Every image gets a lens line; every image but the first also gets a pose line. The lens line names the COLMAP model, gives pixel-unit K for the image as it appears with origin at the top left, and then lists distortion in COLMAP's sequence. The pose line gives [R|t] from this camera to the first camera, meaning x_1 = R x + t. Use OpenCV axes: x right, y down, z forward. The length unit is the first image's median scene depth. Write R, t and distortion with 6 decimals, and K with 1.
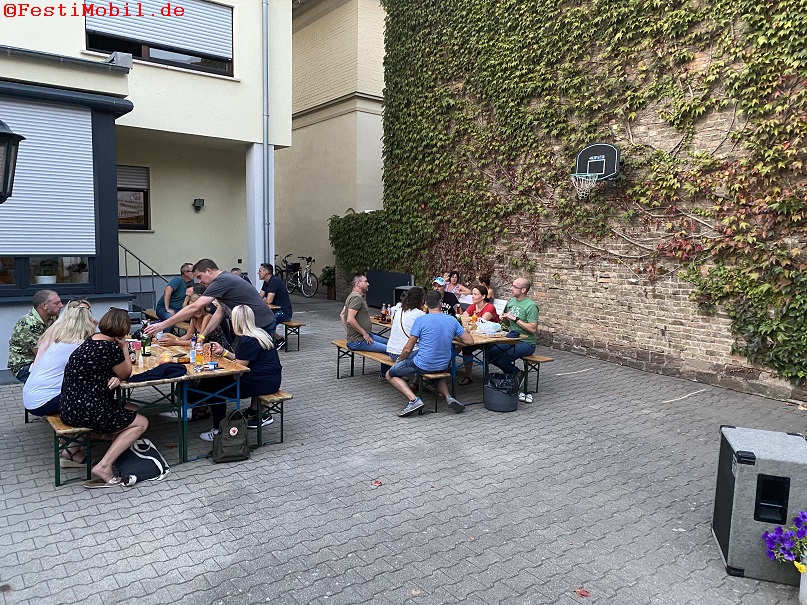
lens RADIAL K [[612.5, 0, 403.6], [0, 612.5, 304.1], [0, 0, 1]] dist [0.045227, -0.050171]
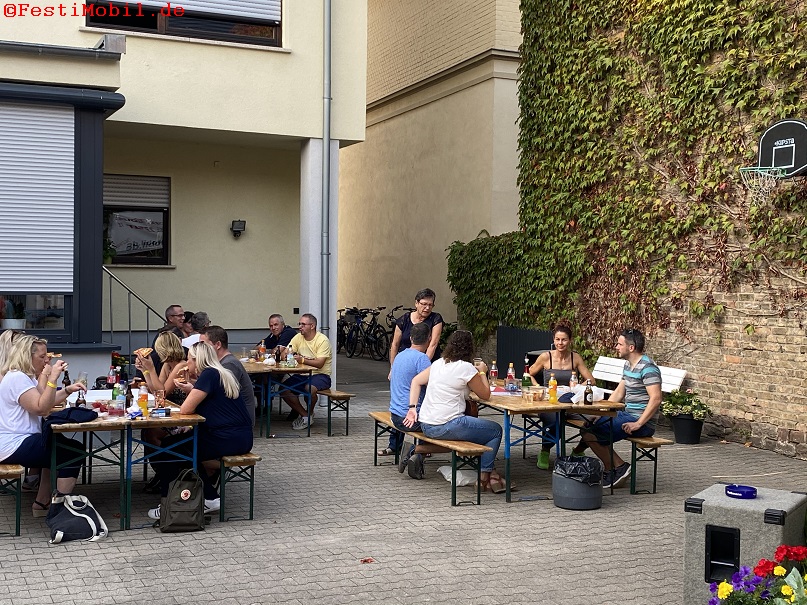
lens RADIAL K [[1126.8, 0, 404.5], [0, 1126.8, 304.3], [0, 0, 1]] dist [0.106884, 0.000000]
pose [[0.971089, -0.002044, -0.238708, 0.175464], [-0.020404, 0.995593, -0.091531, 0.041049], [0.237843, 0.093755, 0.966768, -0.197615]]
